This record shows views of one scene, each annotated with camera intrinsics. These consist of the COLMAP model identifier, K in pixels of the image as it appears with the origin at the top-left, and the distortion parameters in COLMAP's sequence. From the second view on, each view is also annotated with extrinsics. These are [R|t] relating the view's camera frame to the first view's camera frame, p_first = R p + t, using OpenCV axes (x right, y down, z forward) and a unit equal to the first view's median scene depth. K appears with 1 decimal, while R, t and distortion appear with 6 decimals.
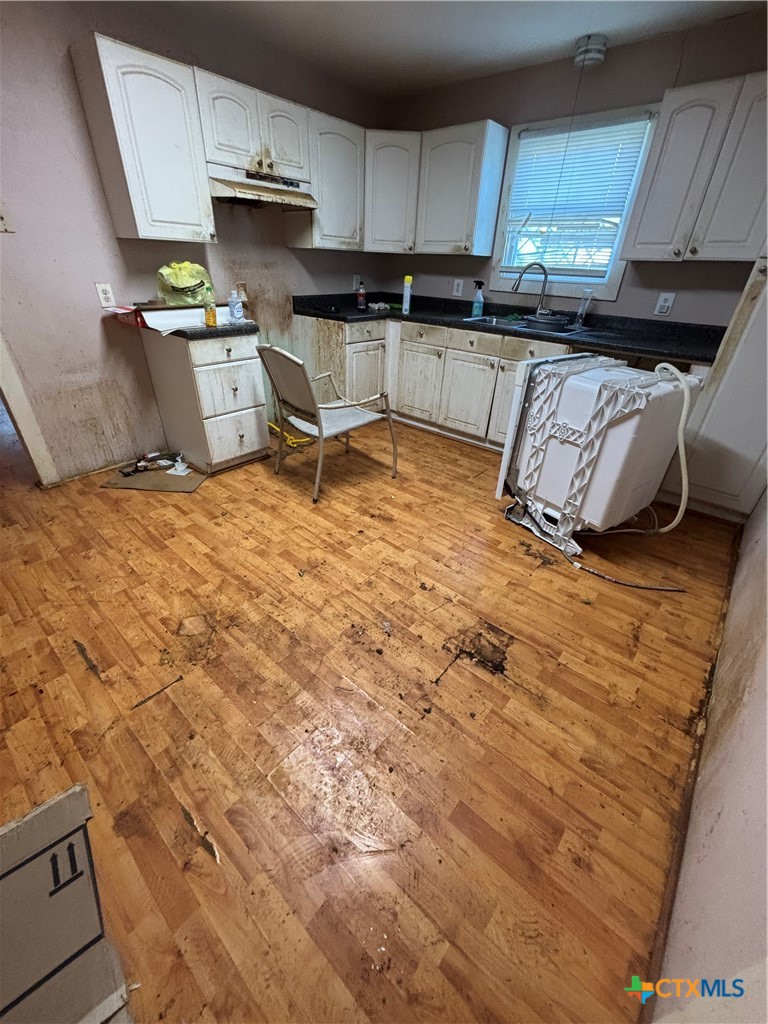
lens RADIAL K [[411.7, 0, 383.0], [0, 411.7, 508.6], [0, 0, 1]] dist [-0.007131, 0.000788]
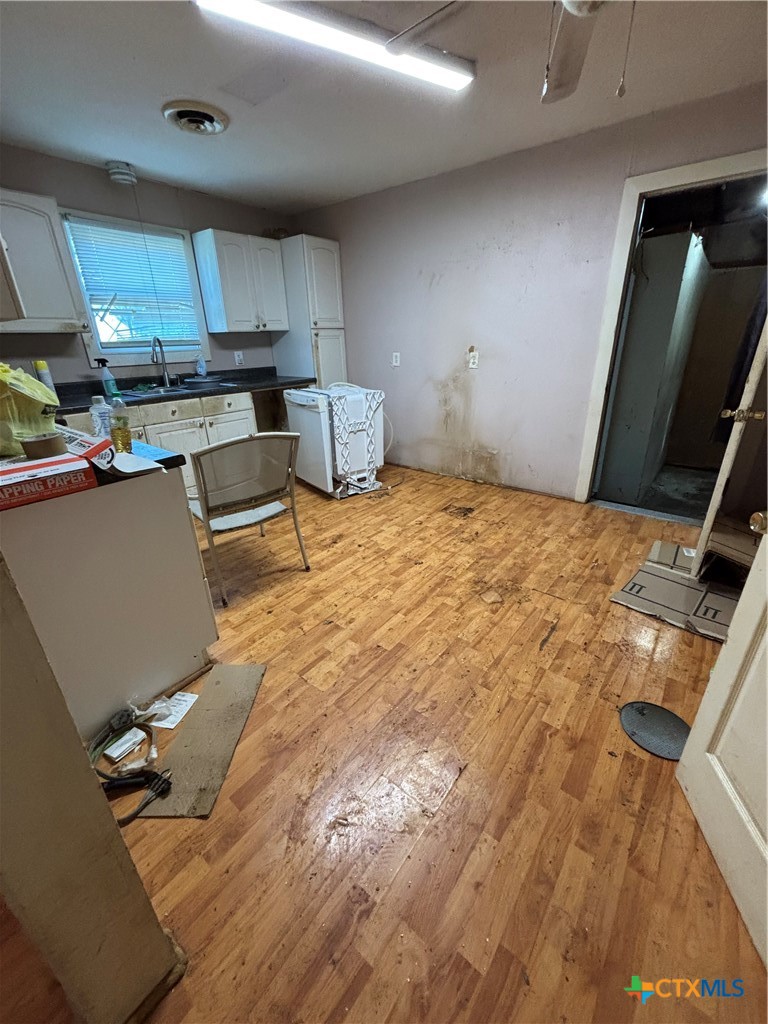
lens RADIAL K [[411.7, 0, 383.3], [0, 411.7, 512.2], [0, 0, 1]] dist [-0.007131, 0.000788]
pose [[-0.039911, -0.421558, 0.905923, -1.257479], [0.531368, 0.758861, 0.376534, -0.493152], [-0.846200, 0.496406, 0.193715, 0.746866]]
